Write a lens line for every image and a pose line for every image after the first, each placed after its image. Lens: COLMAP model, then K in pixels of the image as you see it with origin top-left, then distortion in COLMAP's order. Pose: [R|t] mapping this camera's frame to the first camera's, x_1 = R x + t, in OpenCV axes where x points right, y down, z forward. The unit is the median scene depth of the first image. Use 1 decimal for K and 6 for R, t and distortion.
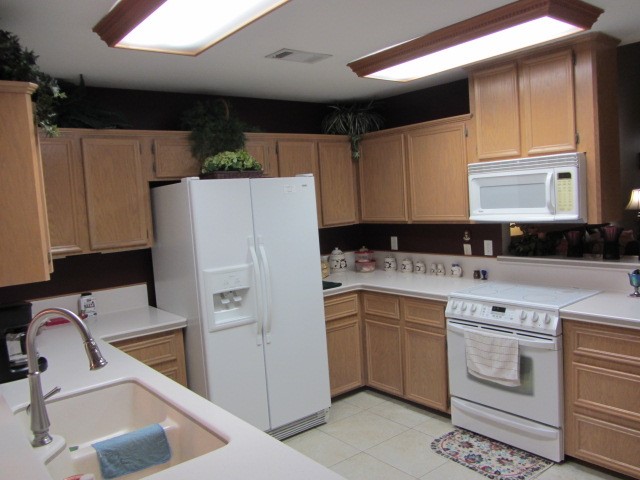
lens RADIAL K [[523.8, 0, 320.0], [0, 523.8, 240.0], [0, 0, 1]] dist [-0.039324, 0.002929]
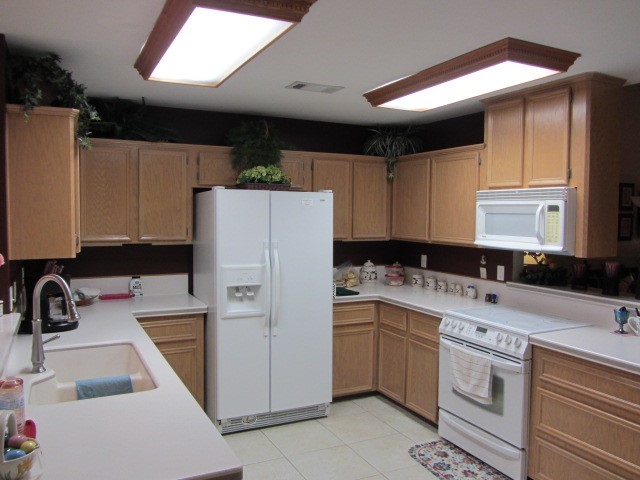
lens RADIAL K [[523.8, 0, 320.0], [0, 523.8, 240.0], [0, 0, 1]] dist [-0.039324, 0.002929]
pose [[0.974527, 0.086376, -0.206970, 0.211612], [-0.091356, 0.995711, -0.014605, -0.002759], [0.204820, 0.033141, 0.978238, -0.098804]]
